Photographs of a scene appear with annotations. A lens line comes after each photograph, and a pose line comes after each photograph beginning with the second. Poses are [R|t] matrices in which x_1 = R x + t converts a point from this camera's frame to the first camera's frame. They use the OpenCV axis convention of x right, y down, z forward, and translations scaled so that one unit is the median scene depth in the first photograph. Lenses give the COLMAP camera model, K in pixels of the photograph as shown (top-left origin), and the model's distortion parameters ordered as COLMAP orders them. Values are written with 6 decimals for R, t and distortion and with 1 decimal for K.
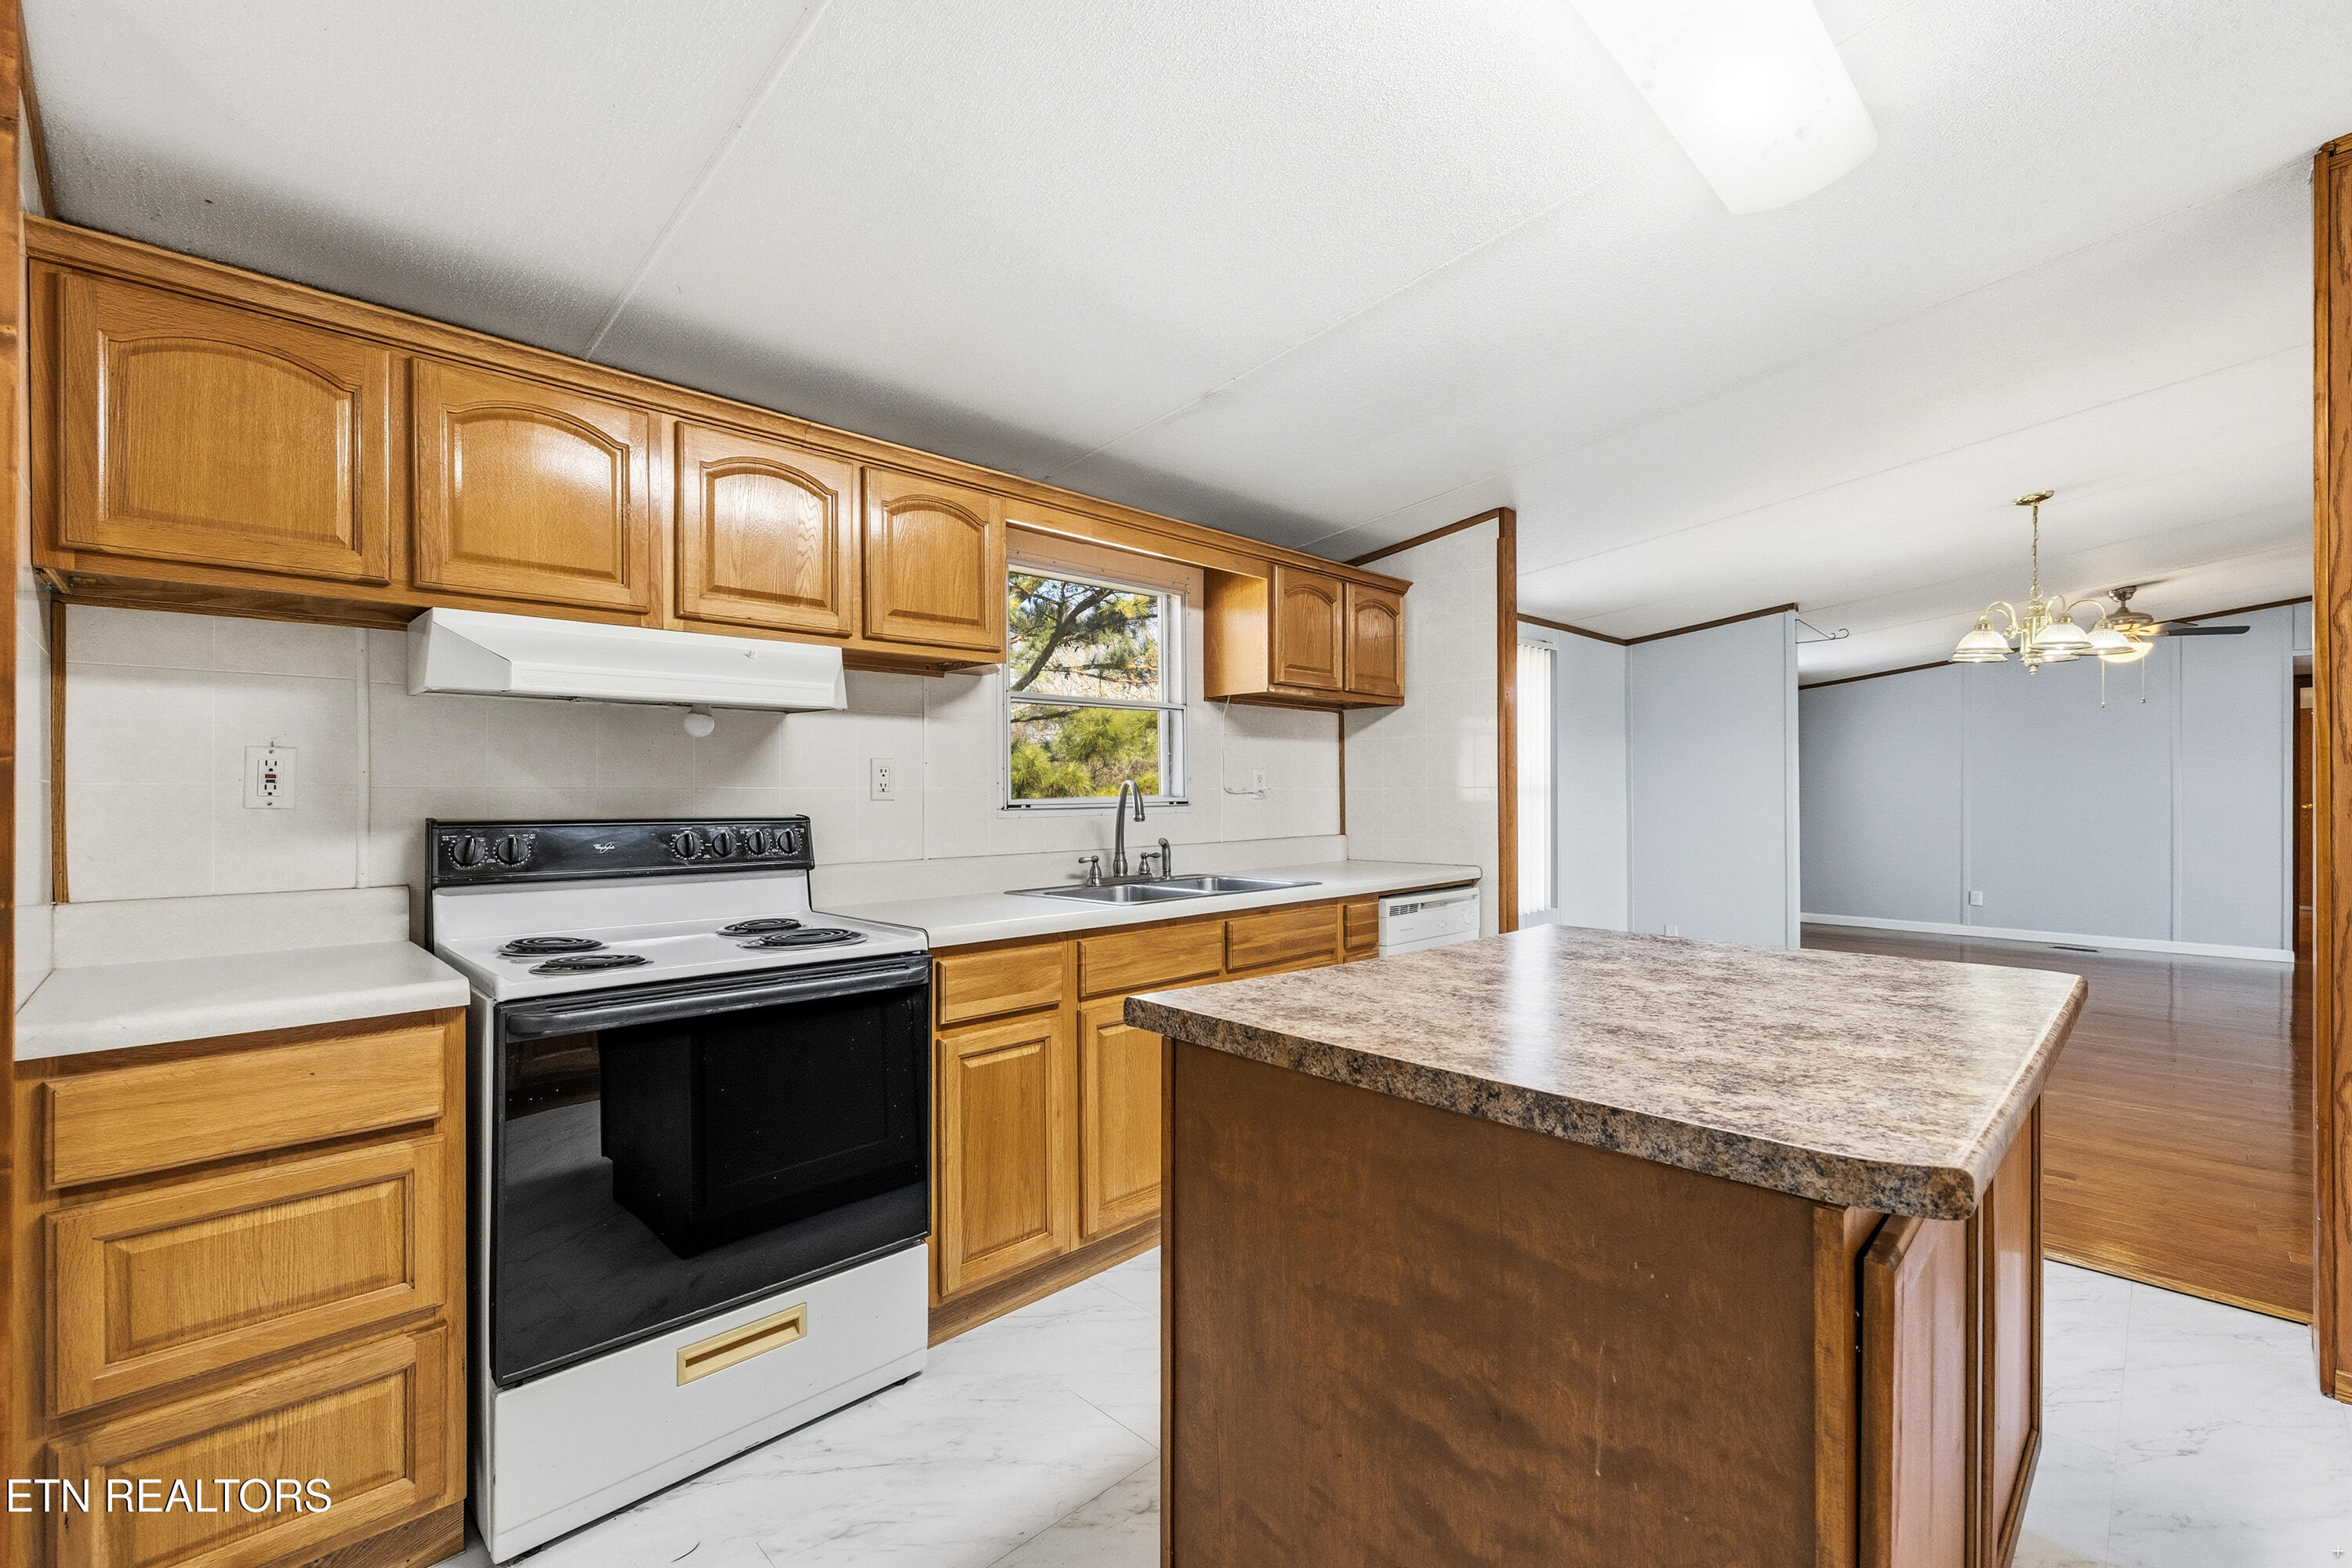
lens RADIAL K [[1000.4, 0, 1180.6], [0, 1000.4, 792.5], [0, 0, 1]] dist [0.012335, 0.000103]
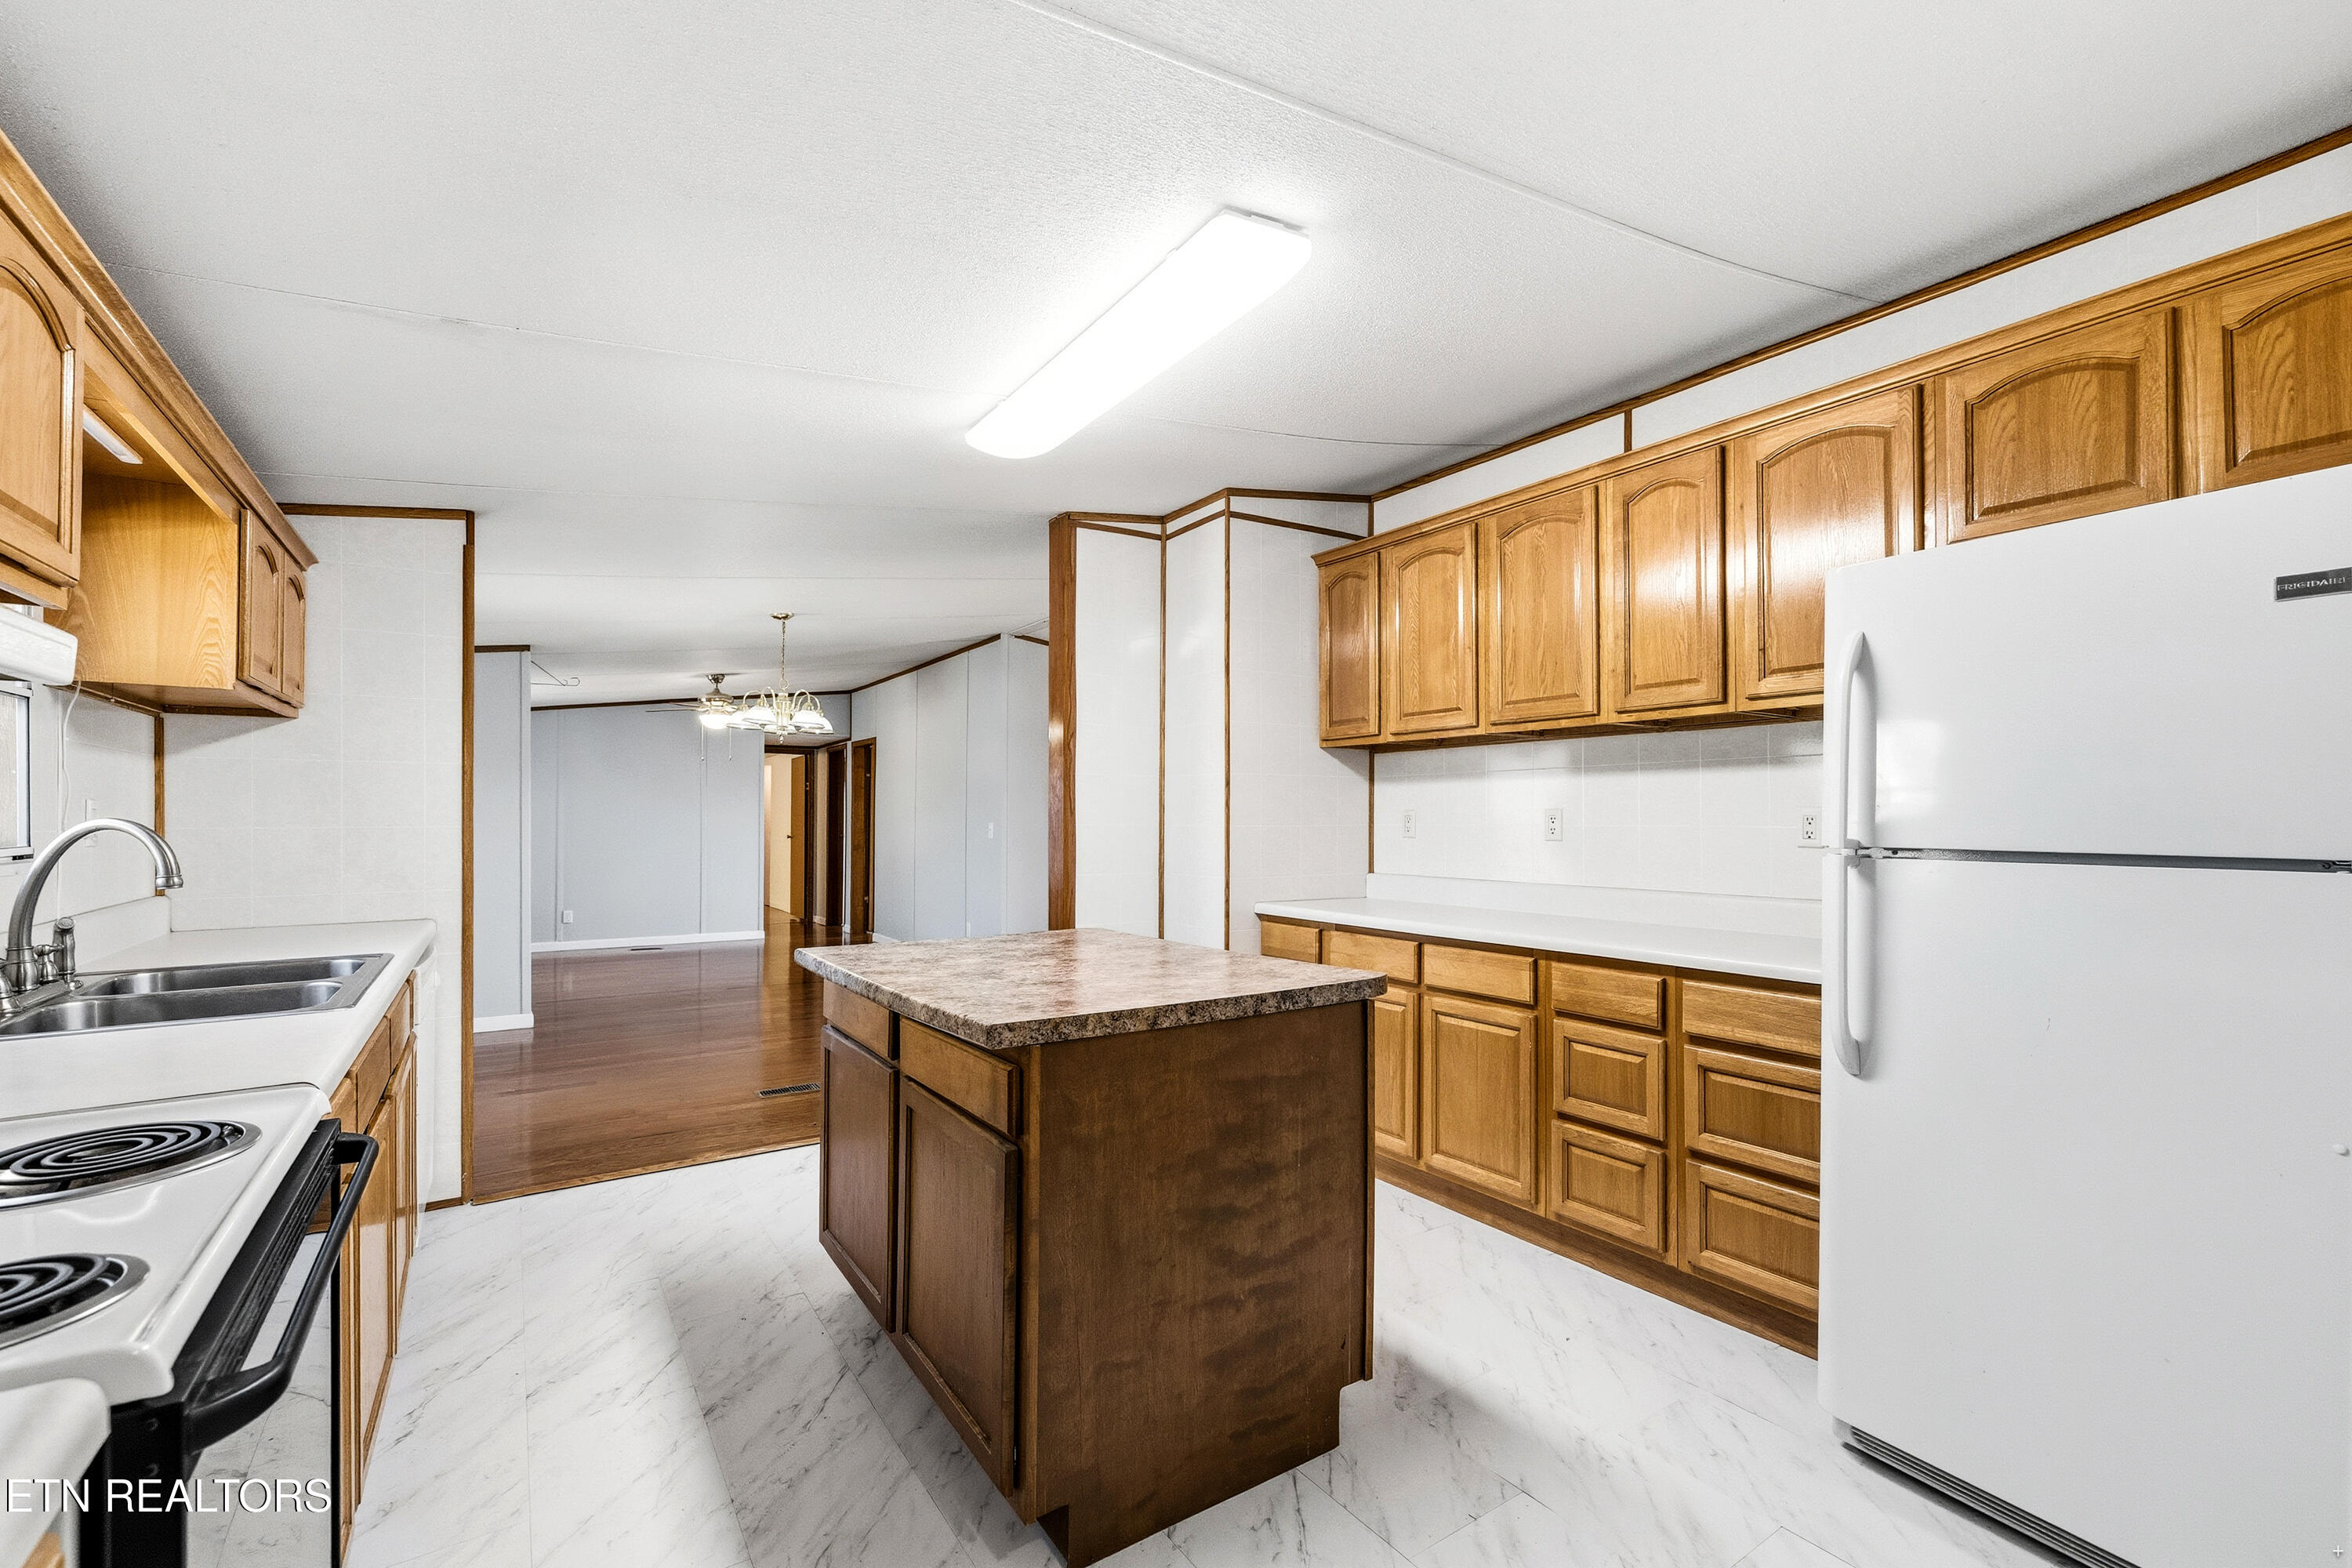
lens RADIAL K [[1000.4, 0, 1180.6], [0, 1000.4, 792.5], [0, 0, 1]] dist [0.012335, 0.000103]
pose [[0.185421, 0.026656, 0.982297, -0.713018], [-0.000453, 0.999634, -0.027041, -0.019139], [-0.982659, 0.004569, 0.185366, 0.355559]]
